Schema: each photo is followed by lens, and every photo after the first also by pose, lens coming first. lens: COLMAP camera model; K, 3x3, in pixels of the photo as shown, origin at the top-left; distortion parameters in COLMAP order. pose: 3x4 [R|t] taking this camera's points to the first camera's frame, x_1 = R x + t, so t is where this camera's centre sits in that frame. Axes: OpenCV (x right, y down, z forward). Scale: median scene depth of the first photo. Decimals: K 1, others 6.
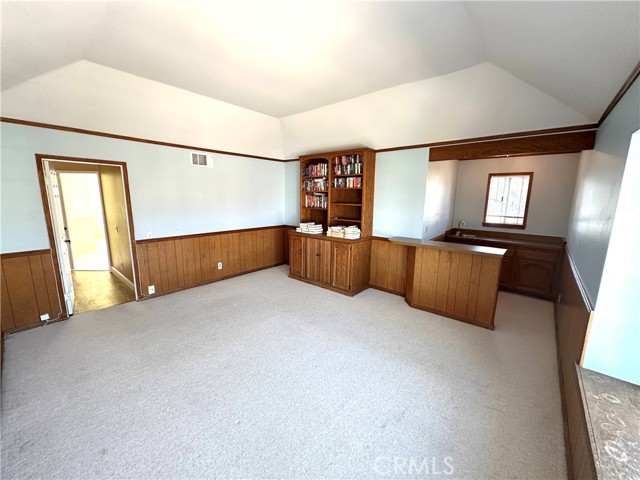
lens RADIAL K [[256.1, 0, 320.2], [0, 256.1, 239.8], [0, 0, 1]] dist [-0.001886, 0.000677]
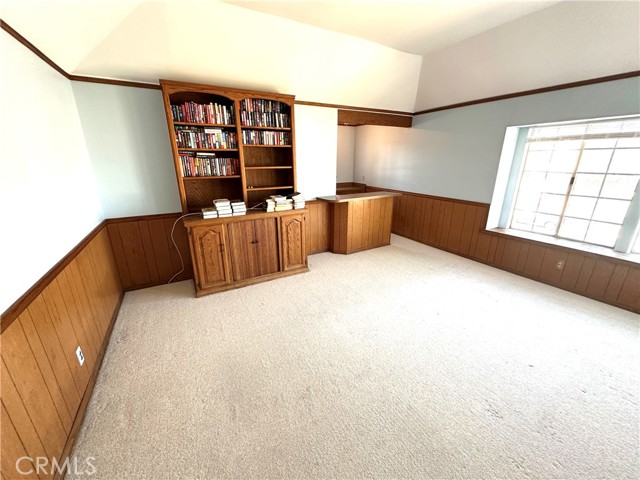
lens RADIAL K [[256.1, 0, 319.5], [0, 256.1, 238.8], [0, 0, 1]] dist [-0.001886, 0.000677]
pose [[0.338881, -0.297124, 0.892680, -0.586443], [0.170477, 0.952508, 0.252321, -0.099011], [-0.925255, 0.066675, 0.373439, 0.563853]]
